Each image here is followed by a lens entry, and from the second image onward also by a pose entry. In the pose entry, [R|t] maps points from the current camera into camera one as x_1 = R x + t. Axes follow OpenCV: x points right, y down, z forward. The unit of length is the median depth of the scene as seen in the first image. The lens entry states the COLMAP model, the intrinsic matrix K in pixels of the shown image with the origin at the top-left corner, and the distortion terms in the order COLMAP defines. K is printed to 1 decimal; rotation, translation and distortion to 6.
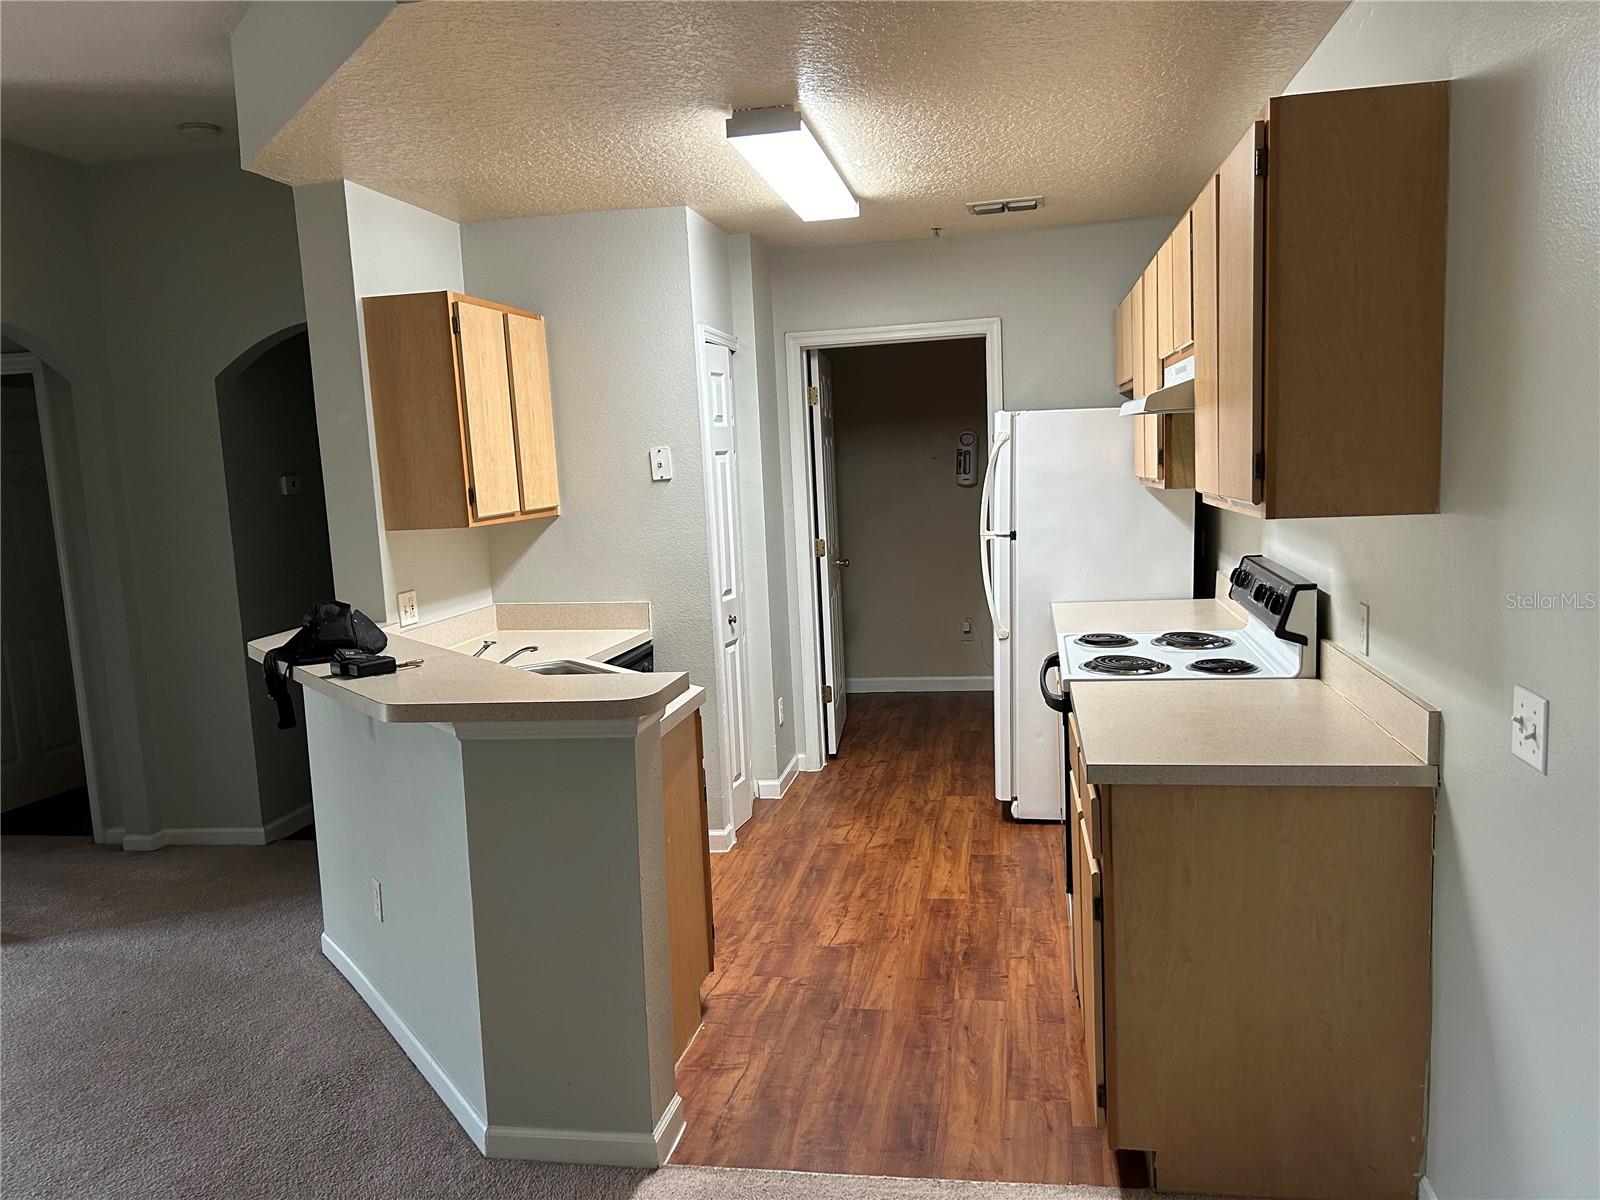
lens RADIAL K [[1203.0, 0, 801.1], [0, 1203.0, 611.3], [0, 0, 1]] dist [0.027766, -0.023871]
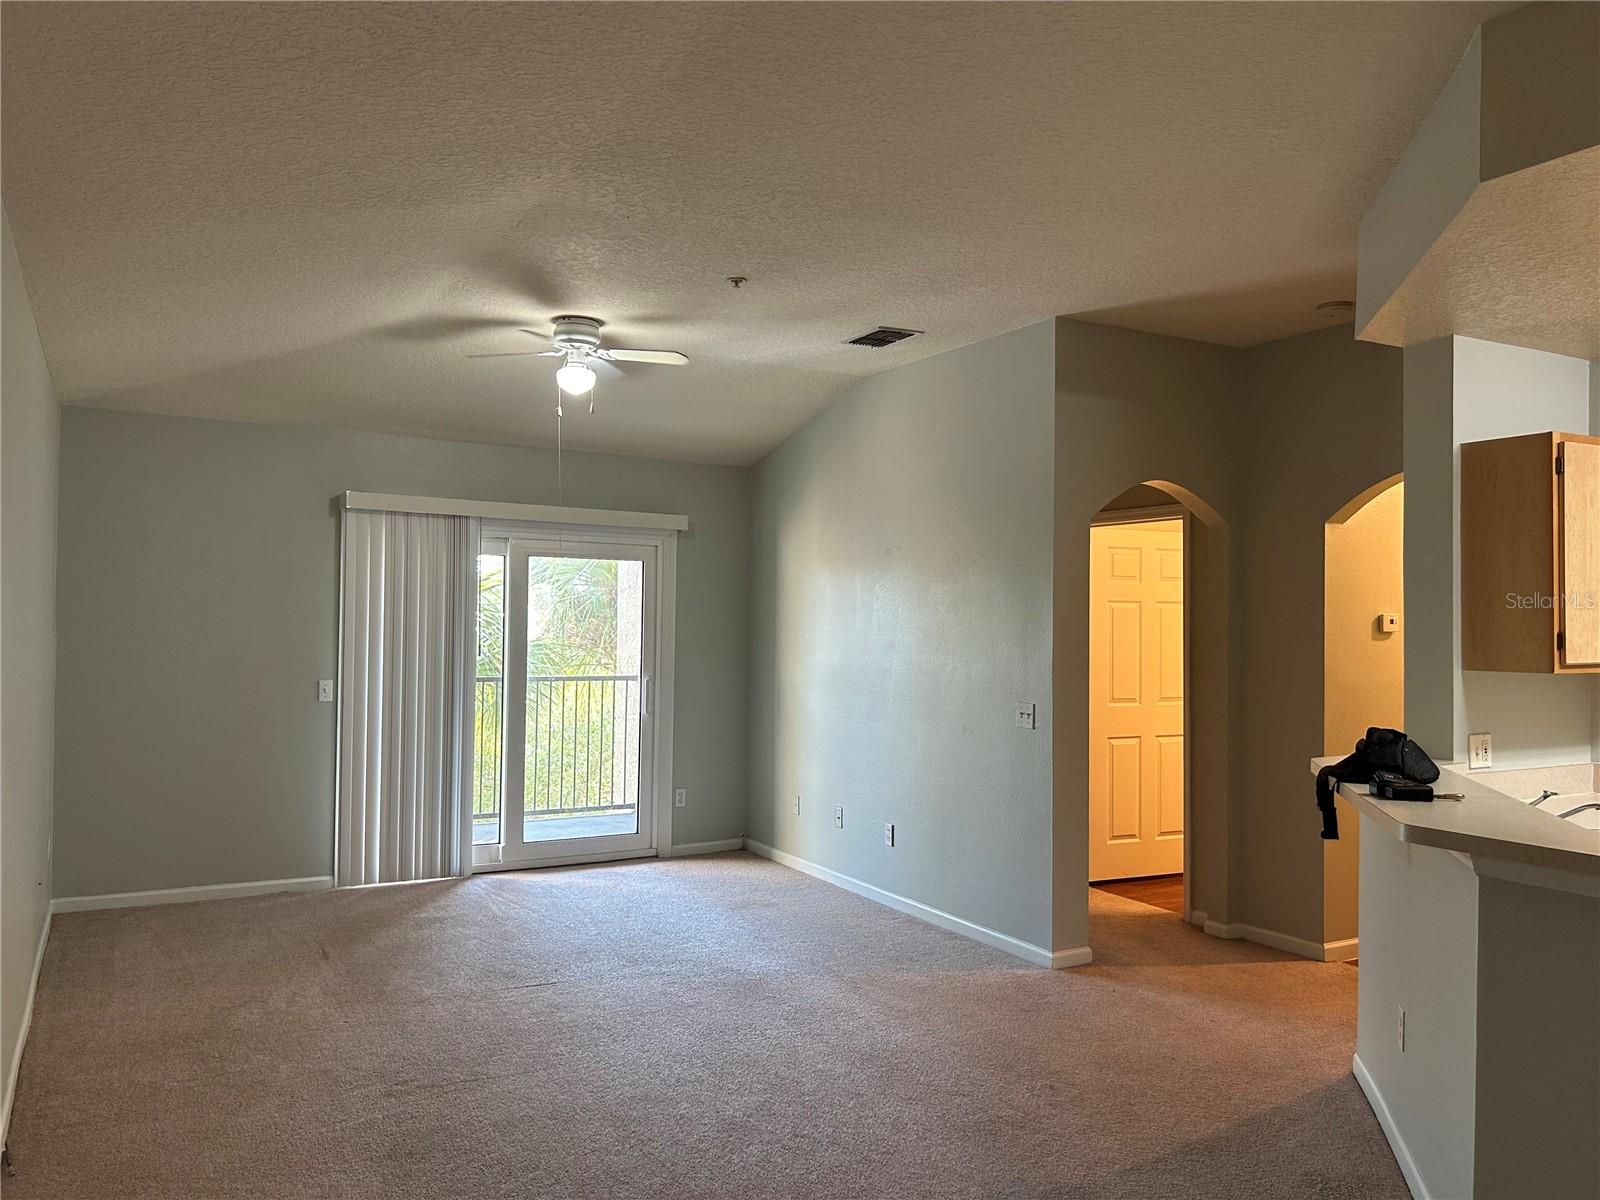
lens RADIAL K [[1203.0, 0, 801.1], [0, 1203.0, 611.3], [0, 0, 1]] dist [0.027766, -0.023871]
pose [[0.631107, 0.048314, -0.774190, 0.090432], [-0.139589, 0.988839, -0.052082, 0.015009], [0.763033, 0.140938, 0.630807, -0.064434]]
